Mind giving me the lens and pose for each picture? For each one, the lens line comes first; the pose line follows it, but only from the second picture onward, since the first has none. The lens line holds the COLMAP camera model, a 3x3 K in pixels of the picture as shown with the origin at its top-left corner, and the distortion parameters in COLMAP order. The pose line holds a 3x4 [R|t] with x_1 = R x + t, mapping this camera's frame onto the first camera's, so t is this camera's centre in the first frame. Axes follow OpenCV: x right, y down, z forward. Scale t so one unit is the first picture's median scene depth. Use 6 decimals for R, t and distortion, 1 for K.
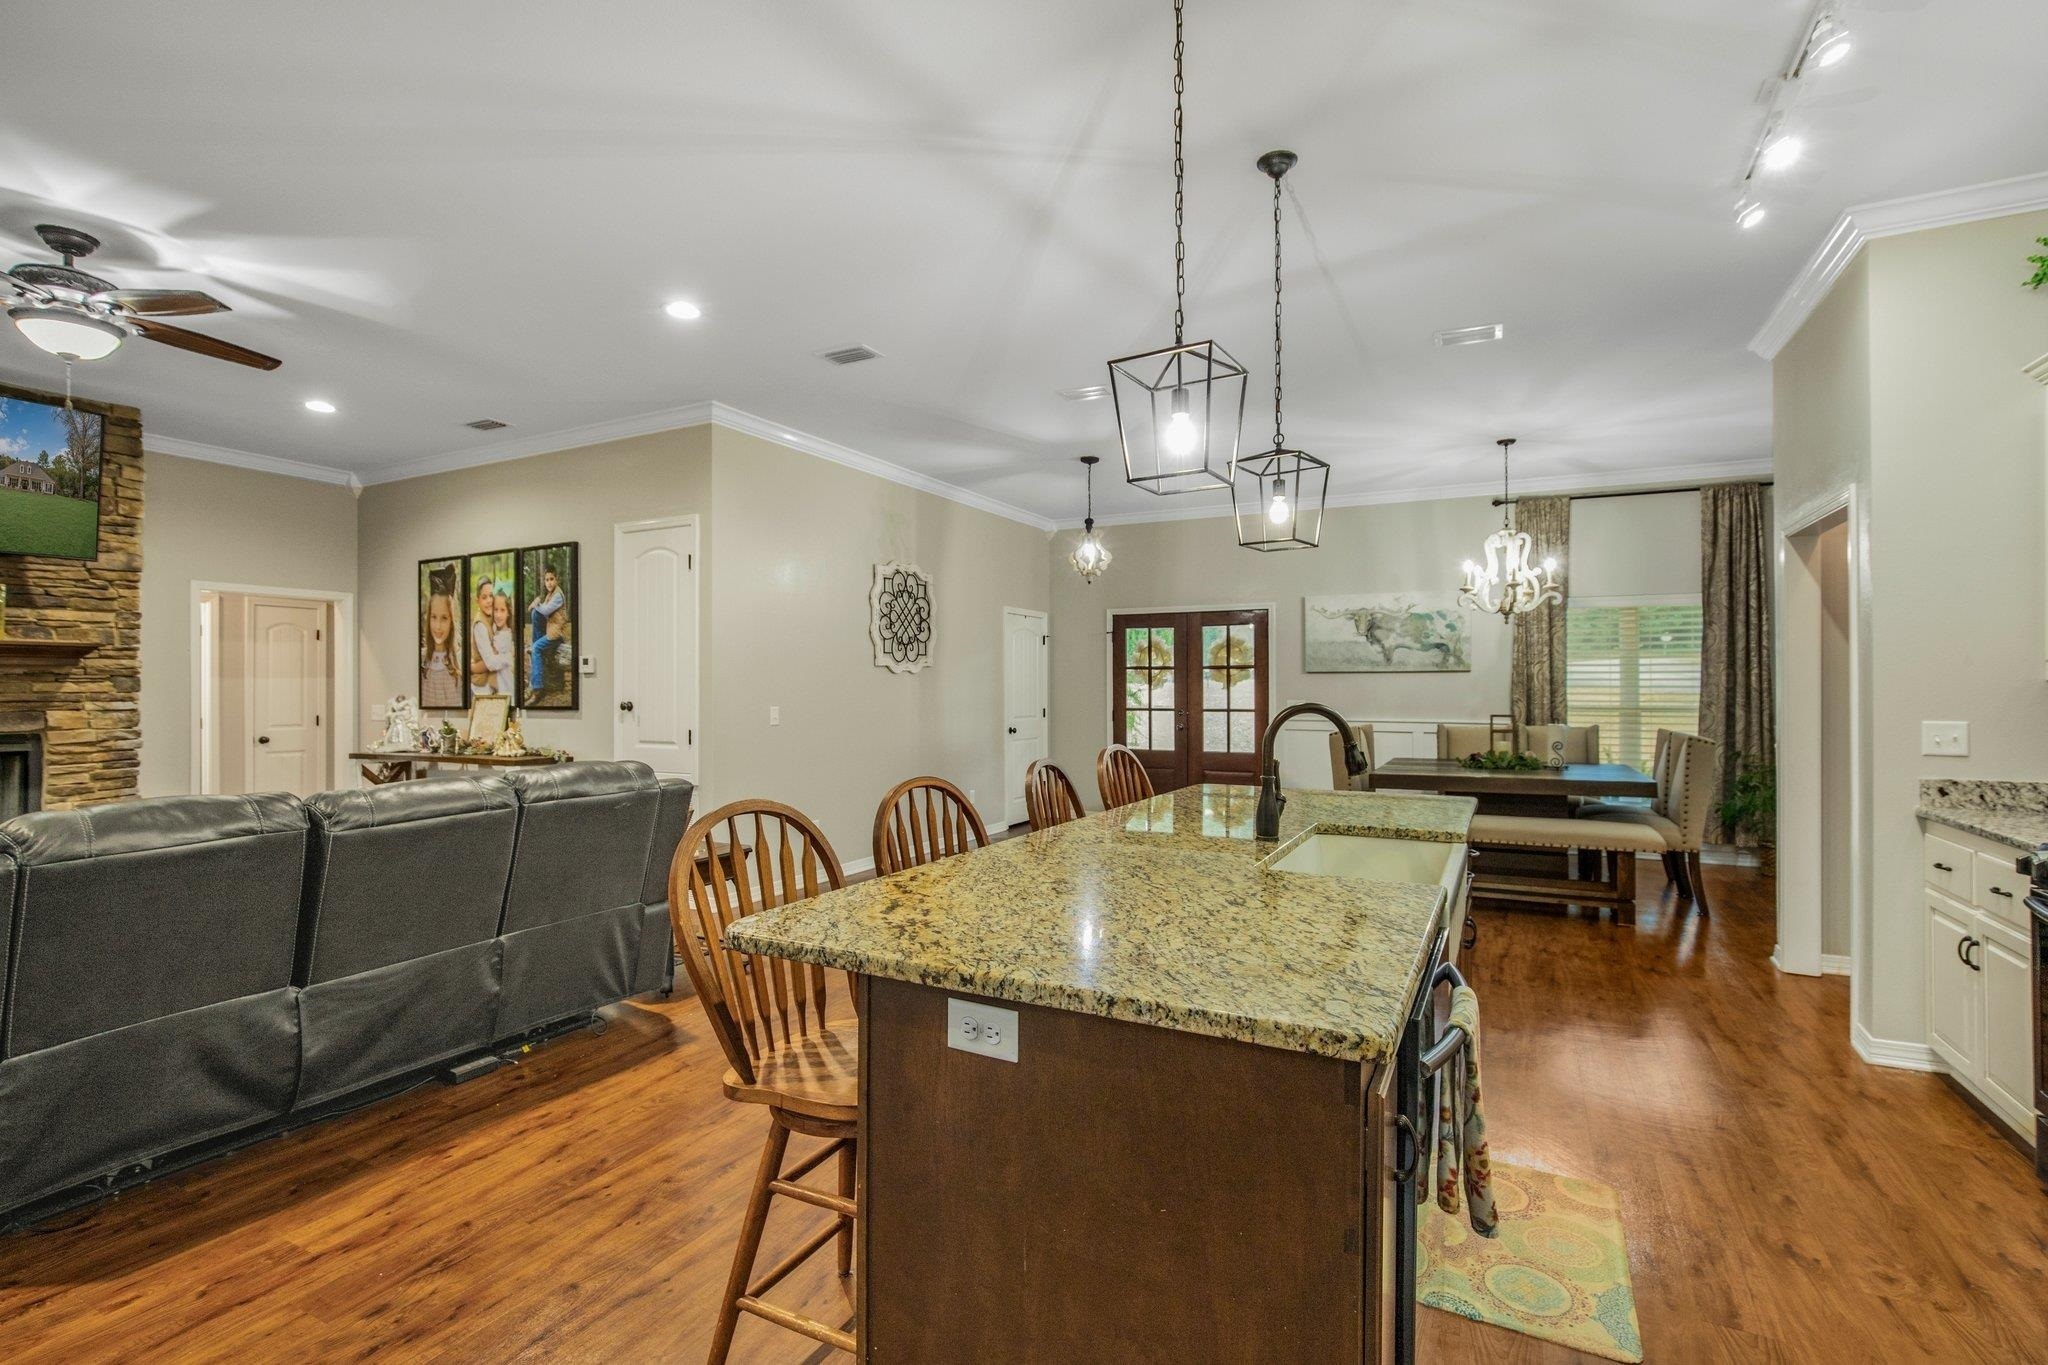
lens RADIAL K [[956.0, 0, 1070.5], [0, 956.0, 680.0], [0, 0, 1]] dist [-0.019160, 0.003414]
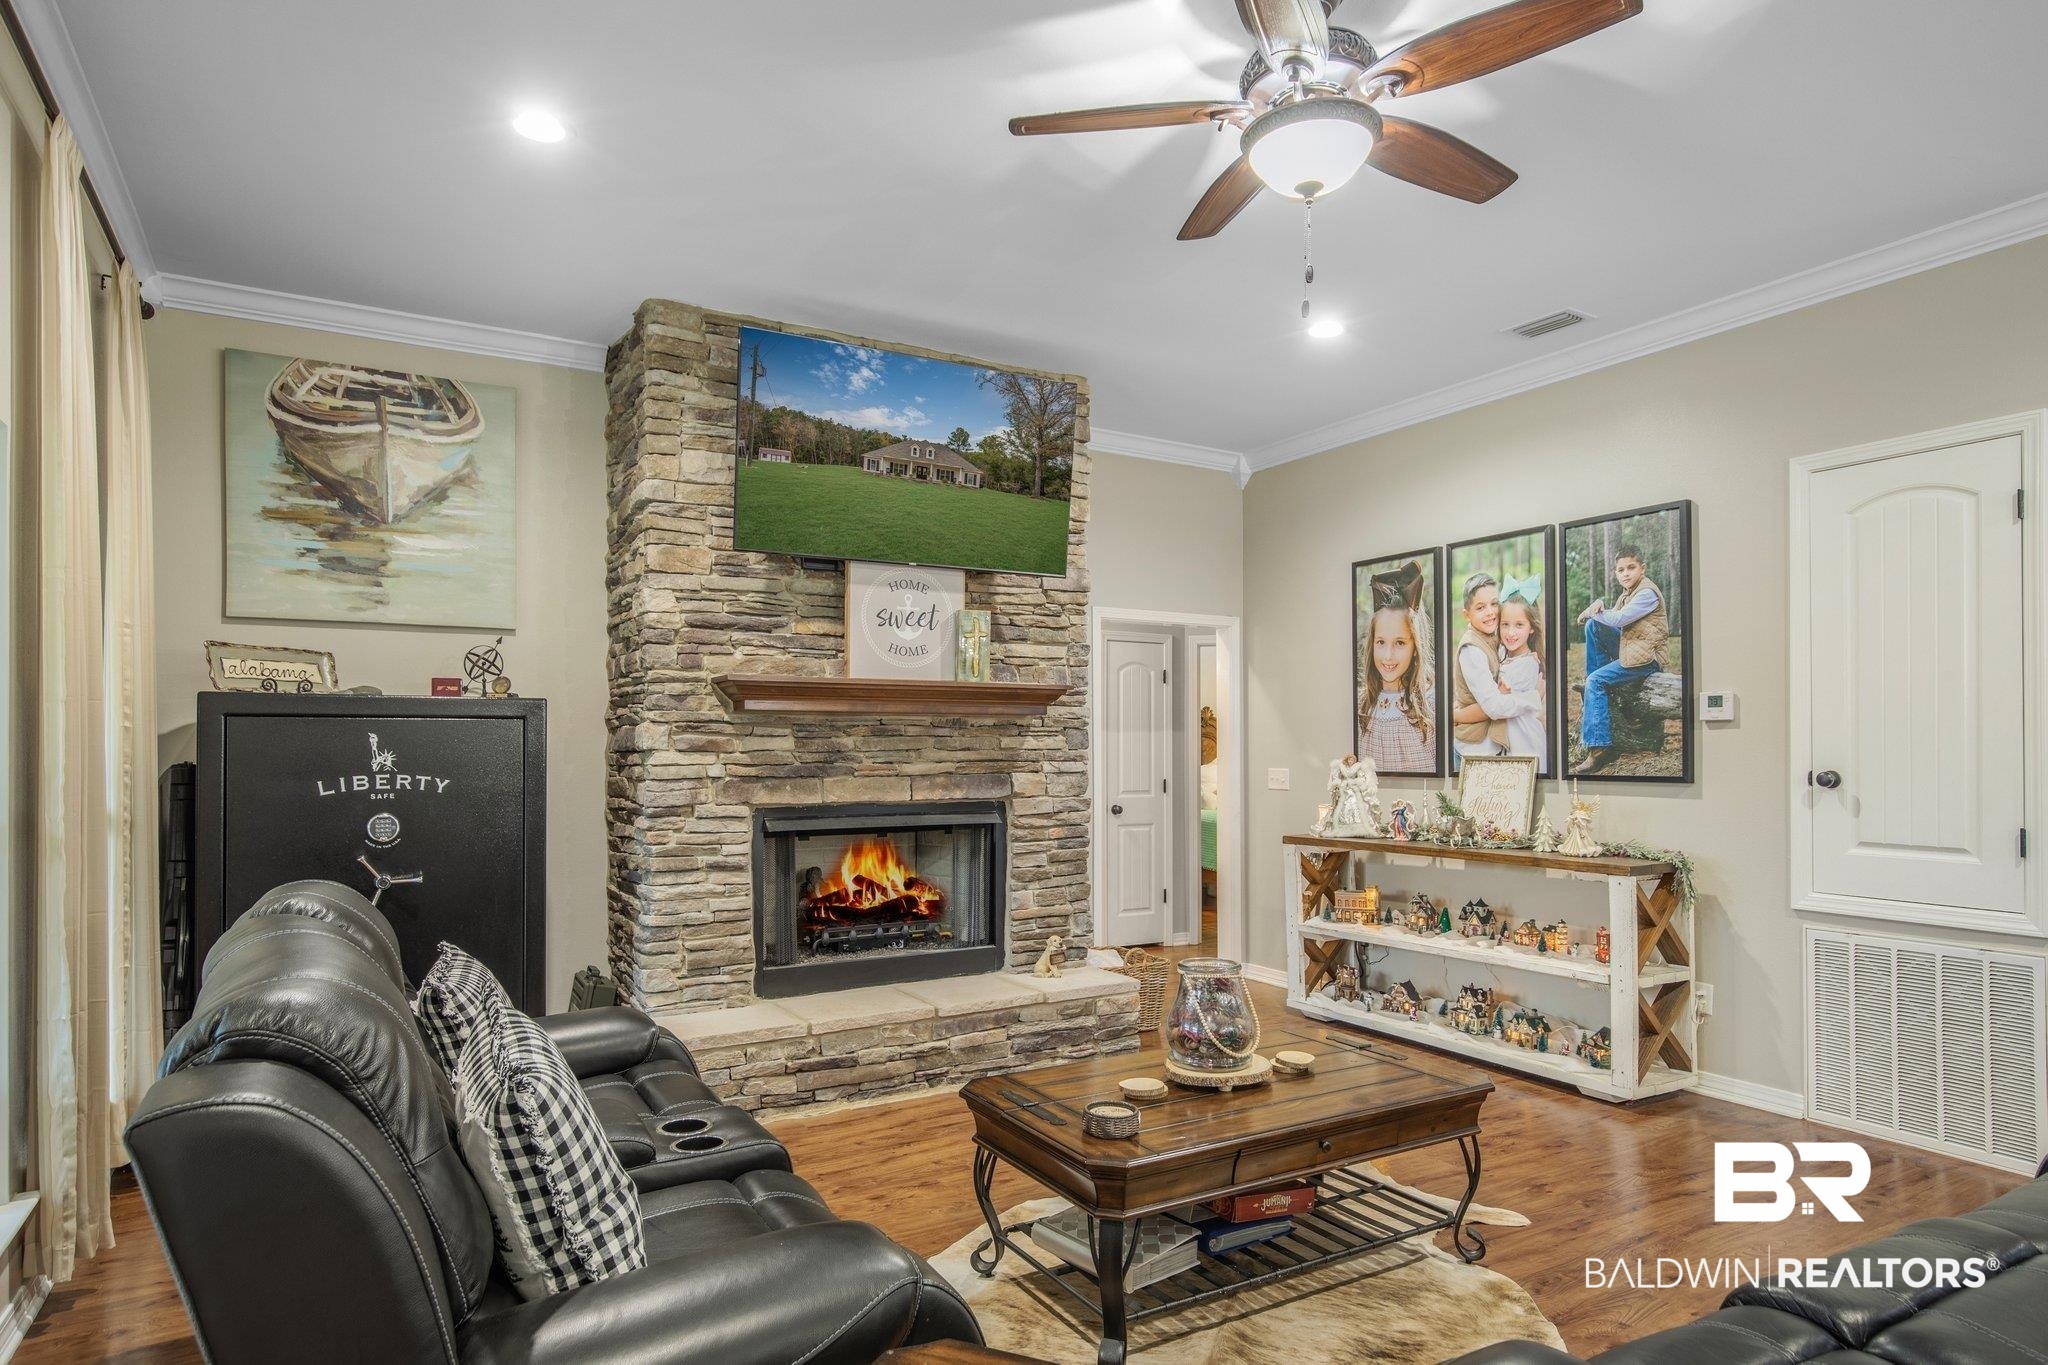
lens RADIAL K [[1174.0, 0, 1021.9], [0, 1174.0, 741.4], [0, 0, 1]] dist [0.001237, 0.001843]
pose [[0.838514, 0.002438, -0.544875, -0.468542], [0.001061, 0.999981, 0.006108, 0.000522], [0.544879, -0.005699, 0.838495, 0.155089]]
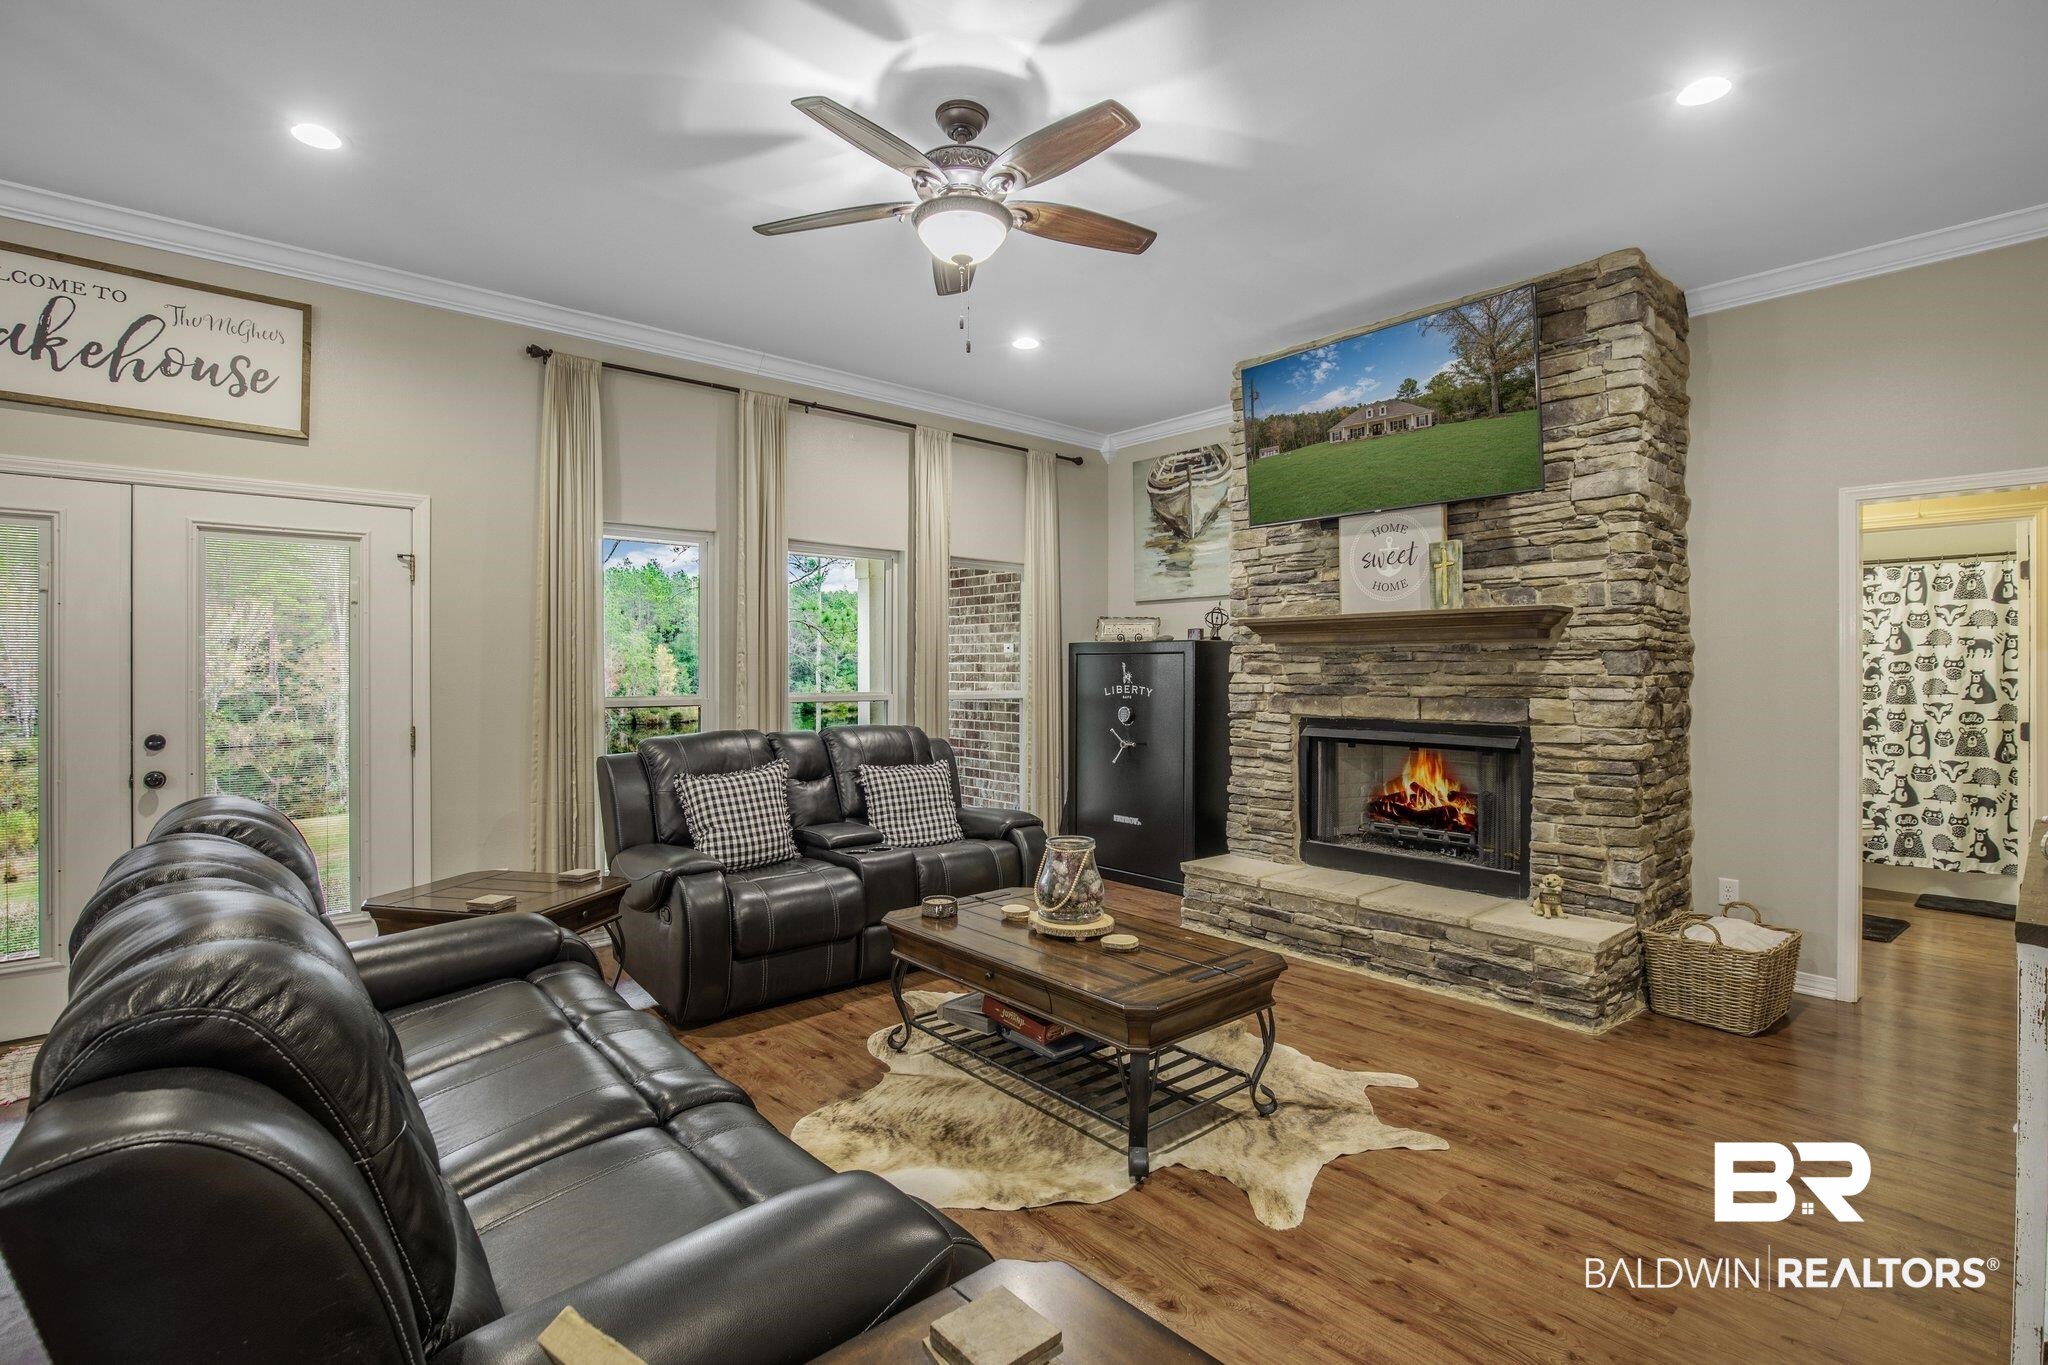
lens RADIAL K [[956.0, 0, 1014.1], [0, 956.0, 667.8], [0, 0, 1]] dist [-0.019160, 0.003414]
pose [[-0.387228, 0.002884, -0.921979, -0.187004], [0.008413, 0.999965, -0.000406, 0.004420], [0.921945, -0.007914, -0.387239, 0.779445]]
